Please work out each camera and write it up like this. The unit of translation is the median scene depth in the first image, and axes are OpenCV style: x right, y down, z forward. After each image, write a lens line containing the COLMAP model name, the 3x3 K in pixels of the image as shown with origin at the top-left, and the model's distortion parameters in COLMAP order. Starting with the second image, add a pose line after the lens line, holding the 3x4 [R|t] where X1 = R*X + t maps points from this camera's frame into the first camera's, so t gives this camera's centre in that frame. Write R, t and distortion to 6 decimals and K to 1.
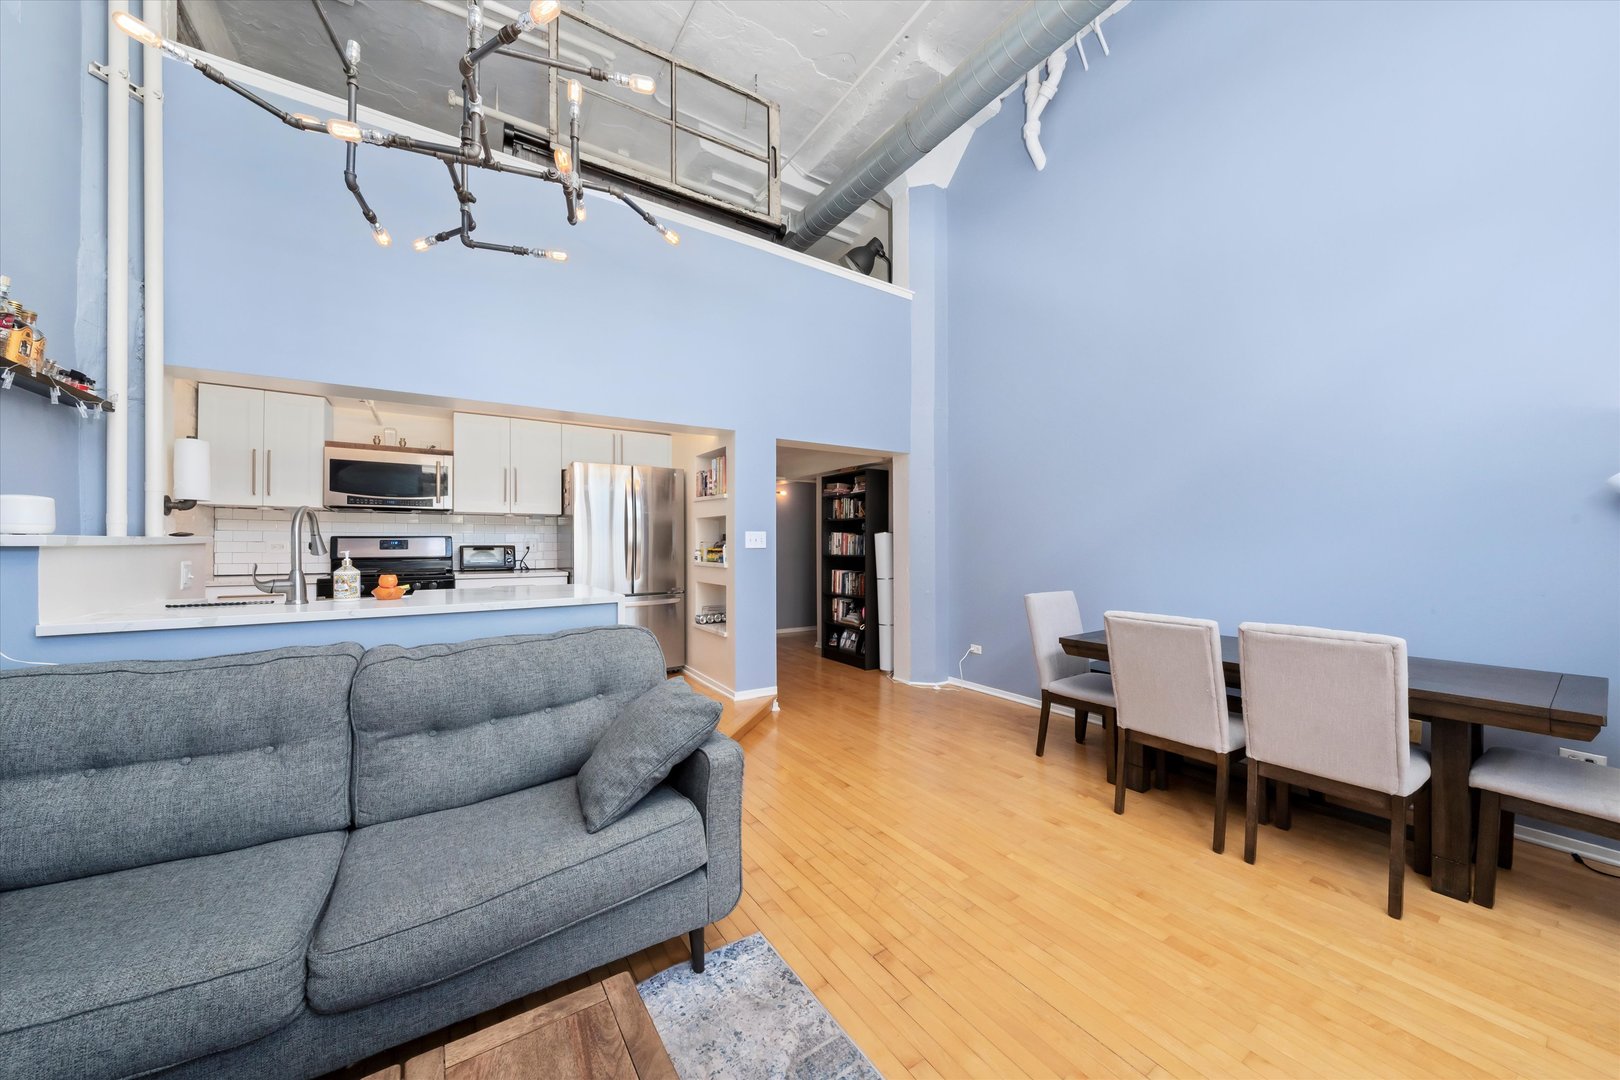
lens RADIAL K [[560.3, 0, 804.8], [0, 560.3, 543.6], [0, 0, 1]] dist [-0.000199, 0.000003]
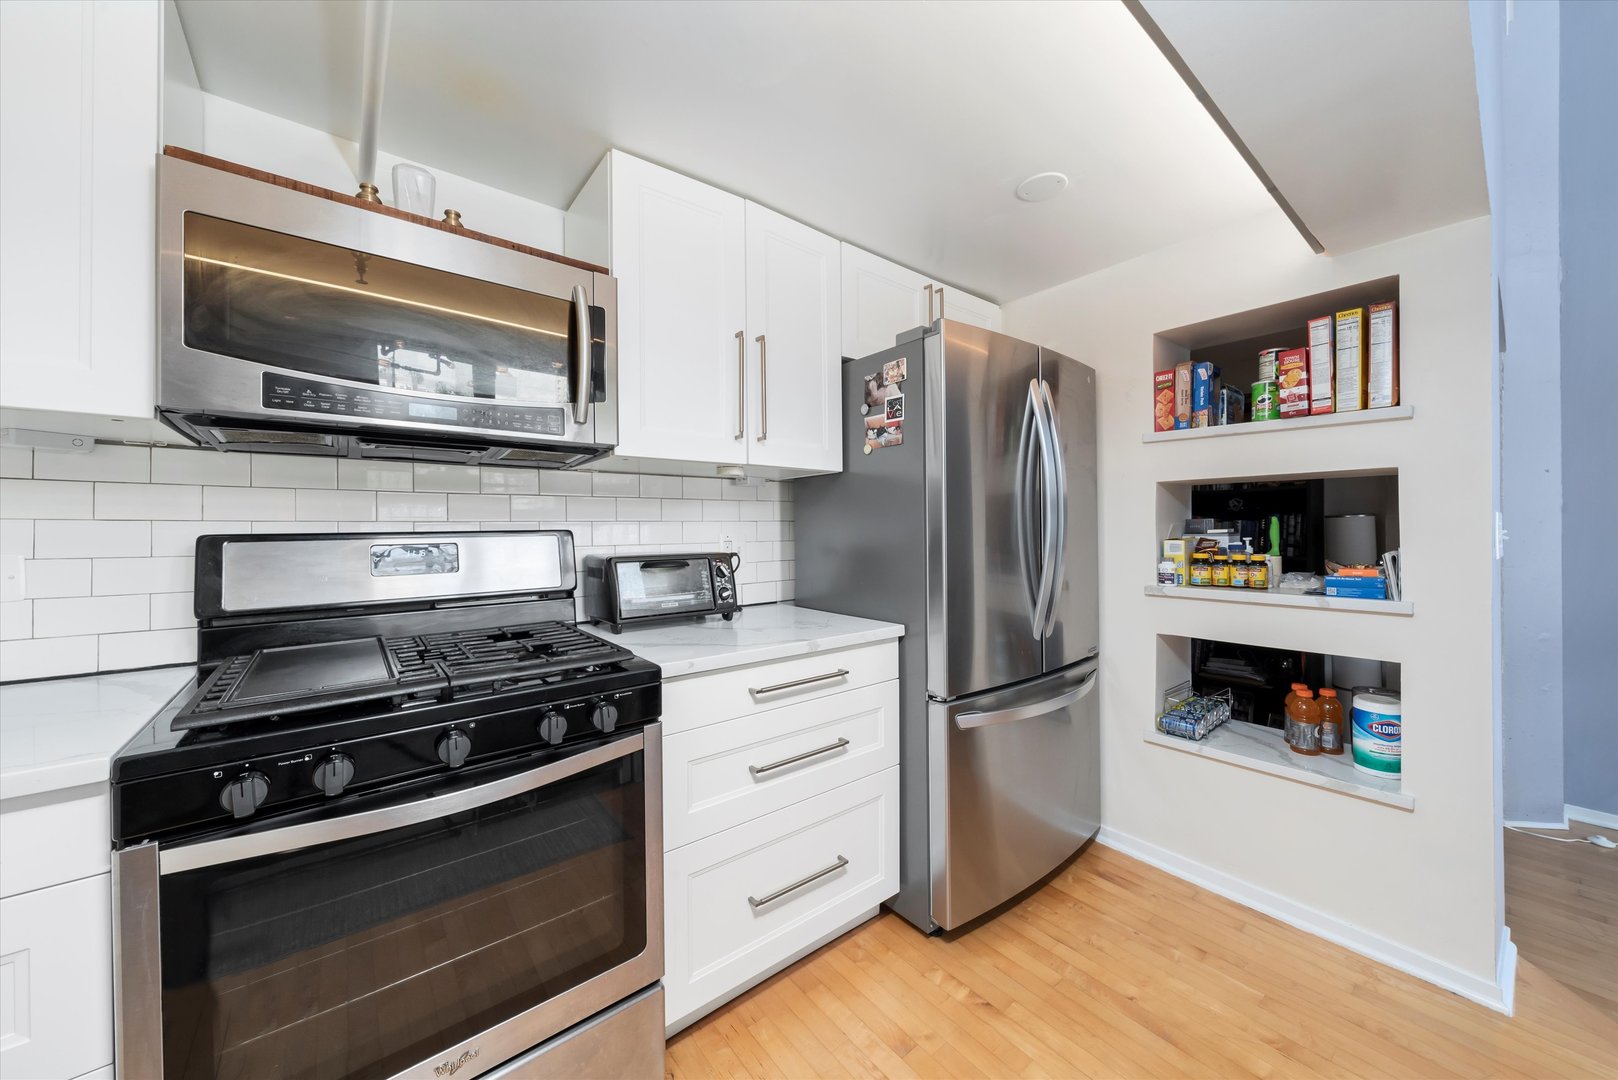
lens RADIAL K [[578.7, 0, 799.0], [0, 578.7, 529.4], [0, 0, 1]] dist [-0.000230, 0.000067]
pose [[0.994611, -0.006997, 0.103438, -0.606204], [0.006915, 0.999975, 0.001150, -0.015260], [-0.103444, -0.000428, 0.994635, 0.717665]]
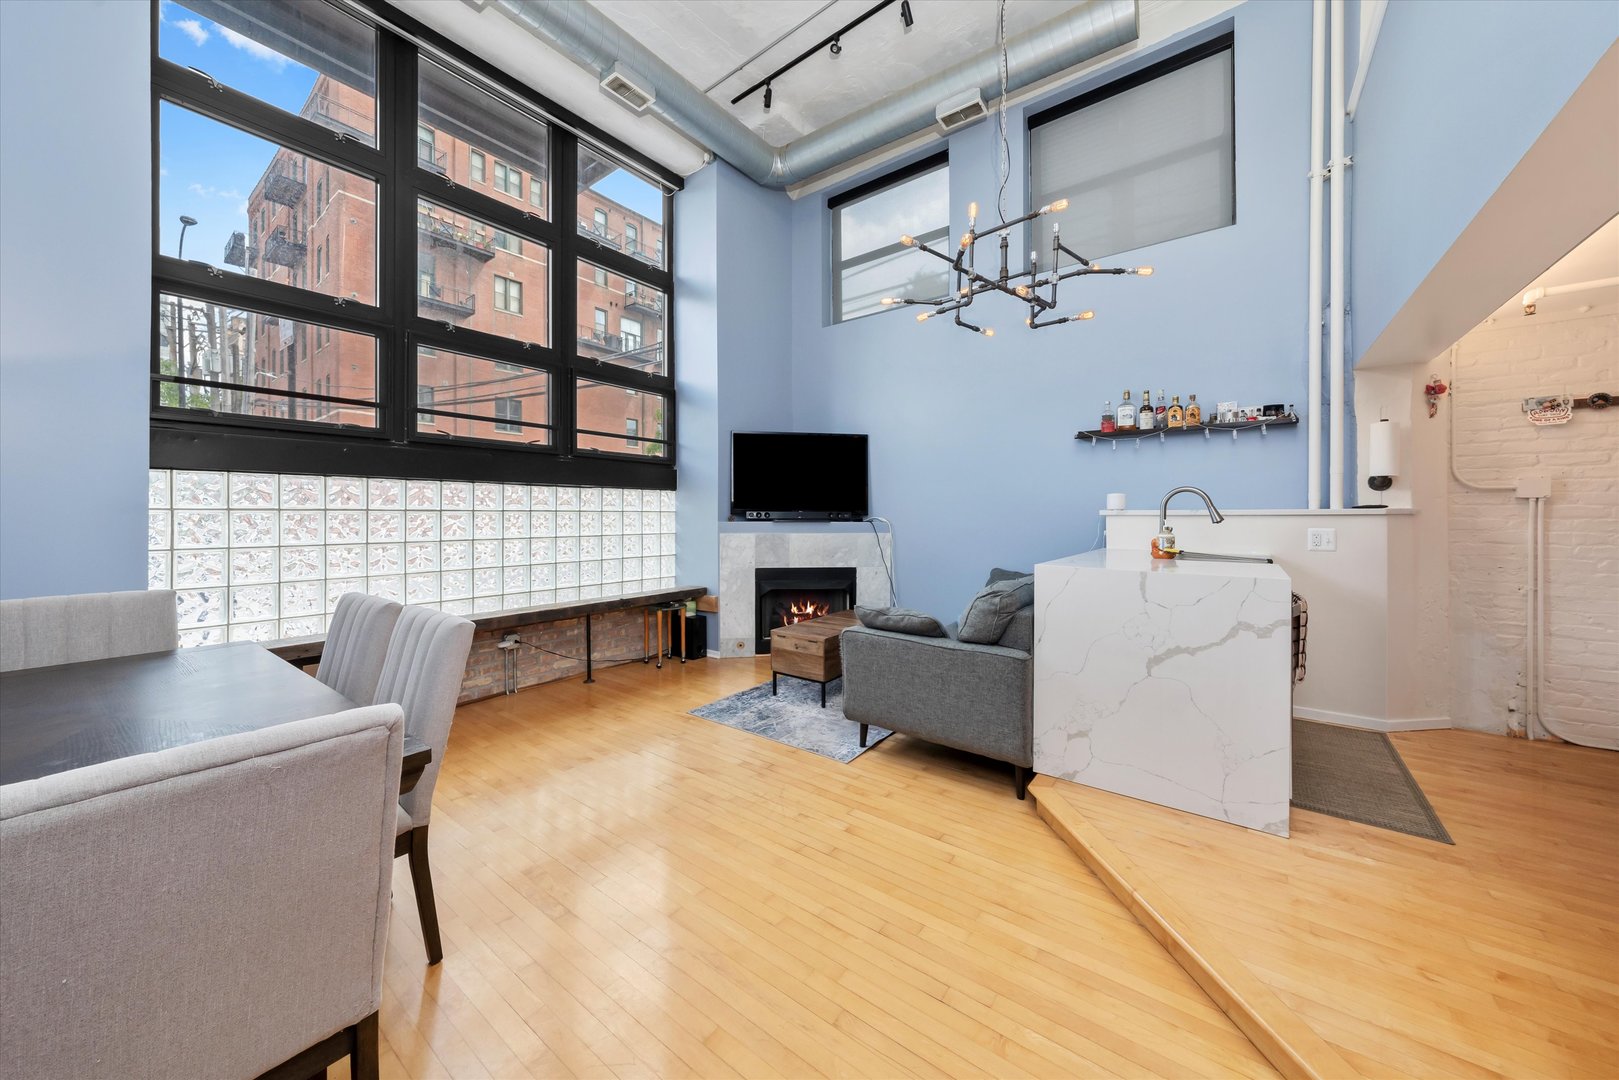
lens RADIAL K [[559.6, 0, 810.4], [0, 559.6, 513.1], [0, 0, 1]] dist [-0.001405, 0.000030]
pose [[-0.935500, -0.002716, -0.353317, 0.260512], [-0.003181, 0.999995, 0.000736, -0.000643], [0.353313, 0.001812, -0.935503, 1.116897]]
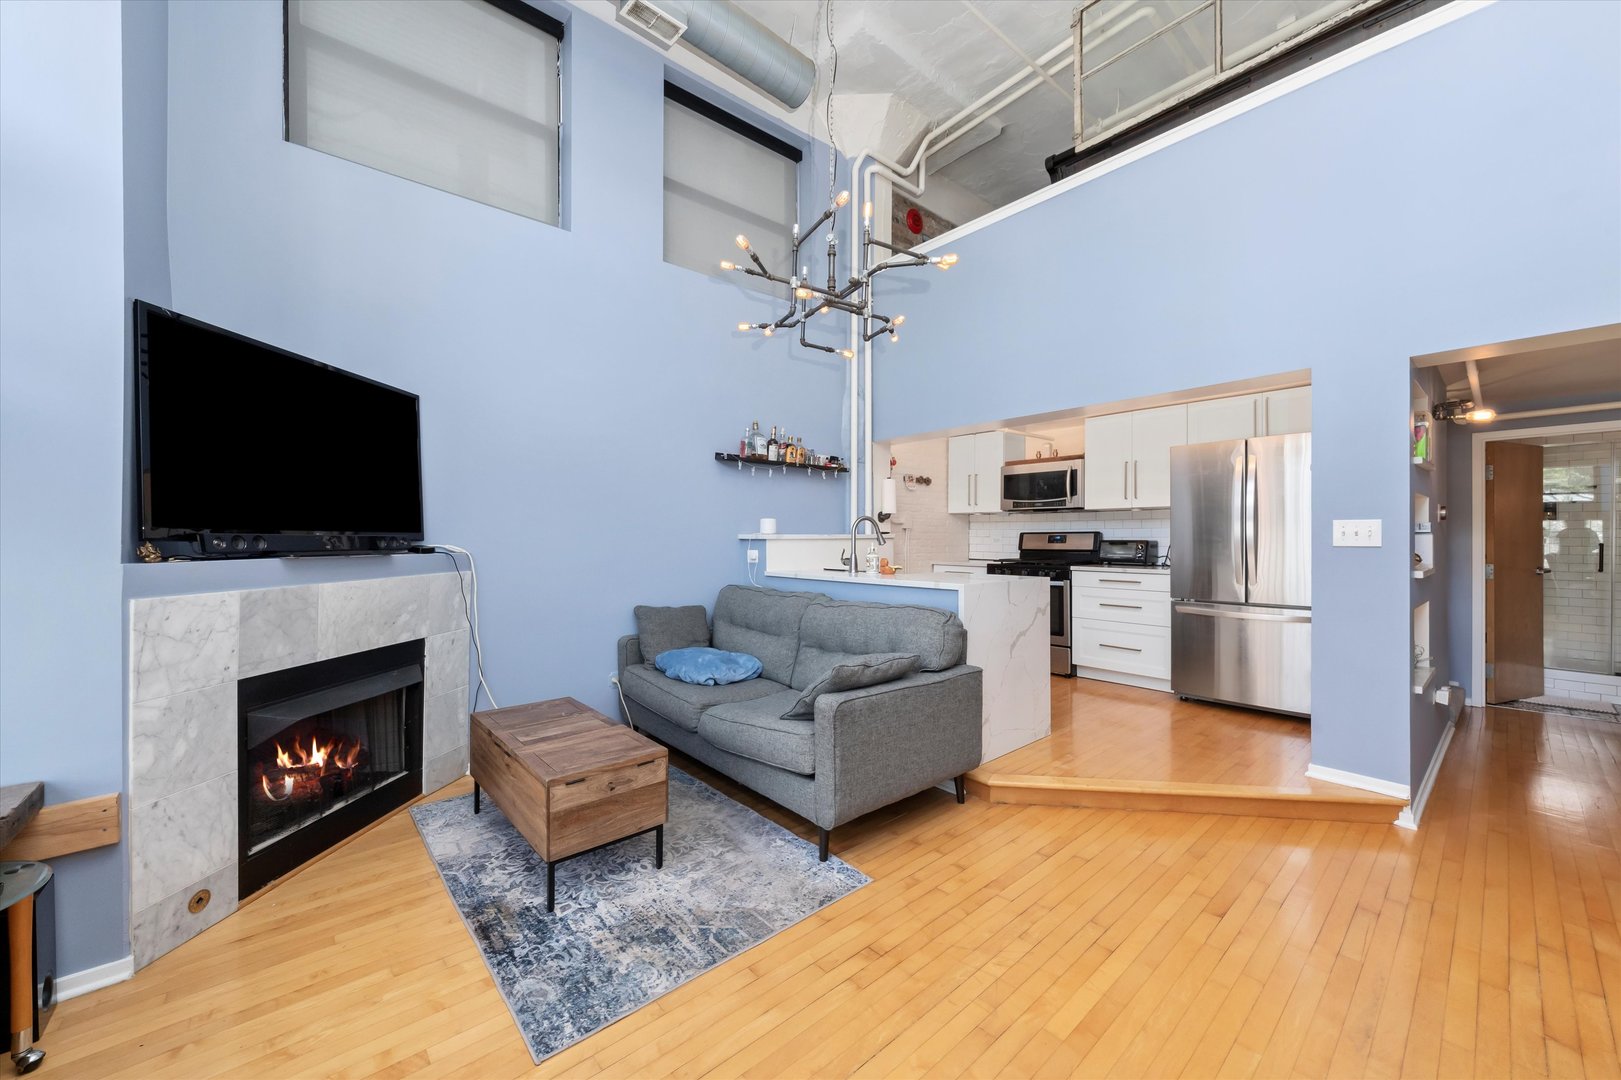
lens RADIAL K [[602.9, 0, 804.1], [0, 602.9, 535.7], [0, 0, 1]] dist [-0.001476, -0.000081]
pose [[0.136752, -0.005053, -0.990592, 0.513895], [-0.000441, 0.999987, -0.005162, 0.001317], [0.990605, 0.001142, 0.136748, 0.320675]]
